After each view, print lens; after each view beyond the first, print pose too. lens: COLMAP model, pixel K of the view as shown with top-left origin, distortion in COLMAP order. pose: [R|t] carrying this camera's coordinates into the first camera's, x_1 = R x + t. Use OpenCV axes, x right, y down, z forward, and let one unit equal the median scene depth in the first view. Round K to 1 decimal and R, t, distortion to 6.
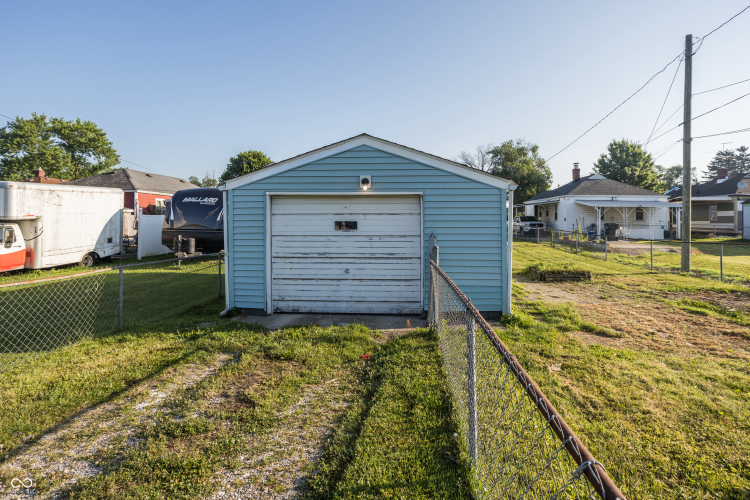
lens RADIAL K [[396.5, 0, 385.7], [0, 396.5, 218.2], [0, 0, 1]] dist [-0.035426, 0.009540]
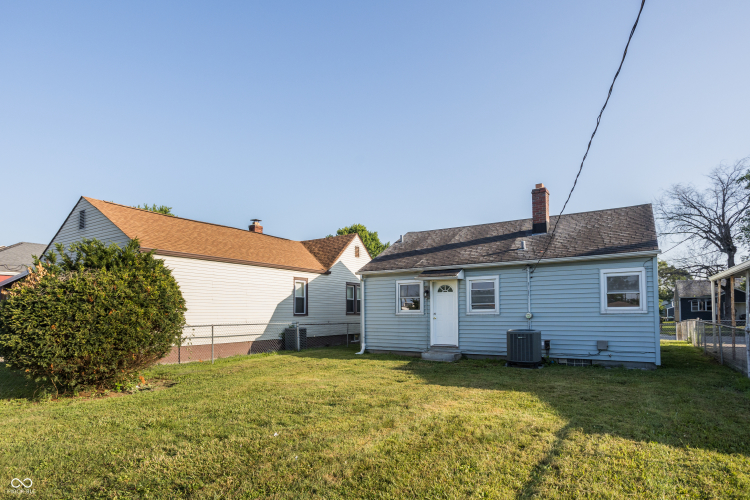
lens RADIAL K [[424.8, 0, 368.4], [0, 424.8, 300.1], [0, 0, 1]] dist [-0.017472, 0.006954]
pose [[0.870043, -0.023073, -0.492436, 0.217694], [0.013194, 0.999636, -0.023528, 0.000467], [0.492799, 0.013973, 0.870031, 0.577844]]
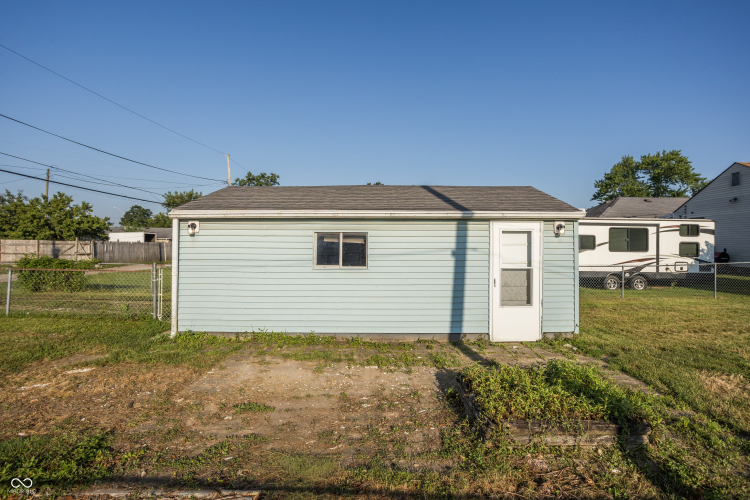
lens RADIAL K [[383.4, 0, 376.0], [0, 383.4, 235.3], [0, 0, 1]] dist [-0.034782, 0.013541]
pose [[0.073840, -0.026244, -0.996925, 0.247758], [0.001689, 0.999656, -0.026191, -0.000337], [0.997269, 0.000251, 0.073859, 0.214488]]
